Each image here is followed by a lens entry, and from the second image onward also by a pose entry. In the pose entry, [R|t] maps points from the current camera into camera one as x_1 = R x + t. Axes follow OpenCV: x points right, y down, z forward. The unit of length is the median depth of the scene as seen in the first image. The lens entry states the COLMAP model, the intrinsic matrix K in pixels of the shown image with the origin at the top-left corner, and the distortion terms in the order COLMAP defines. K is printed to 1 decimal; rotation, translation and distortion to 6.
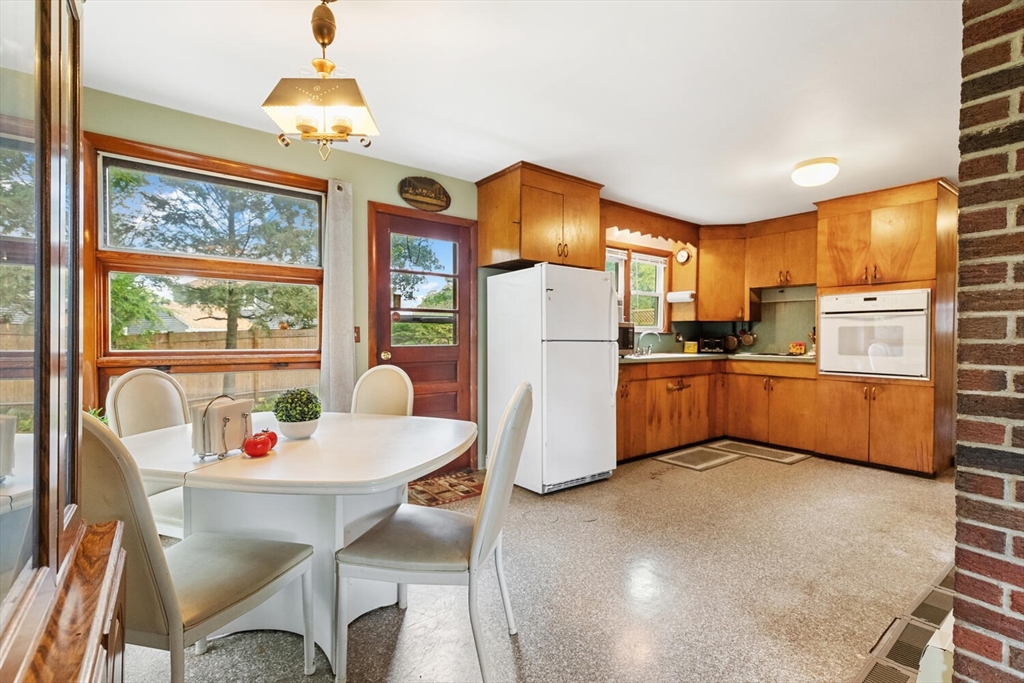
lens RADIAL K [[458.1, 0, 508.1], [0, 458.1, 343.3], [0, 0, 1]] dist [0.001091, -0.000569]
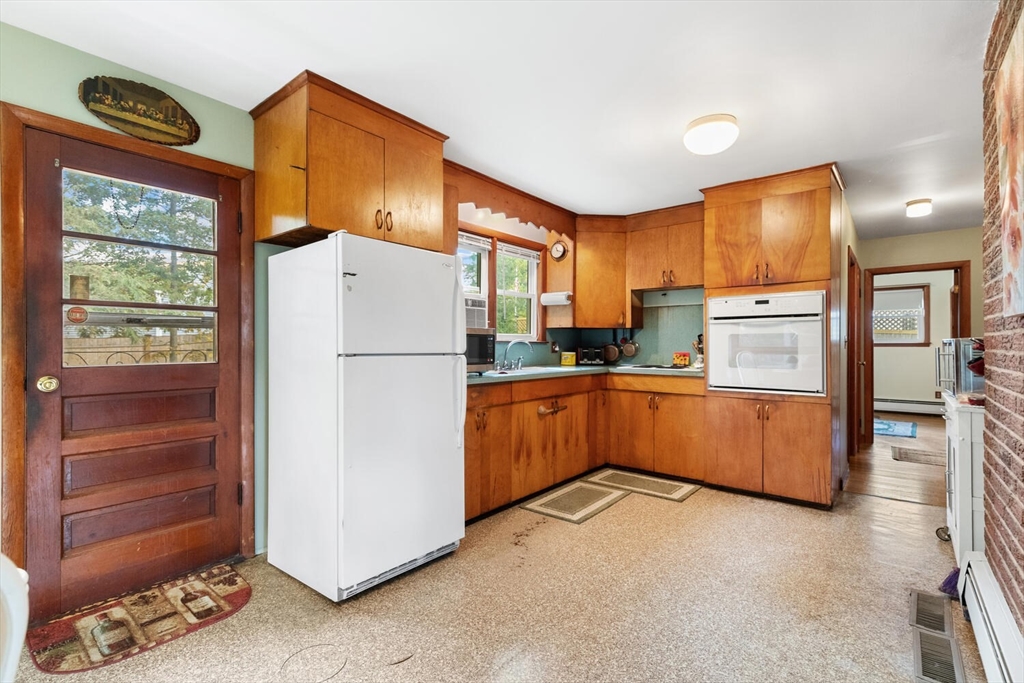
lens RADIAL K [[458.1, 0, 508.1], [0, 458.1, 343.3], [0, 0, 1]] dist [0.001091, -0.000569]
pose [[0.972343, -0.002851, 0.233541, 0.128655], [0.007243, 0.999813, -0.017951, -0.007606], [-0.233446, 0.019146, 0.972181, 0.279893]]
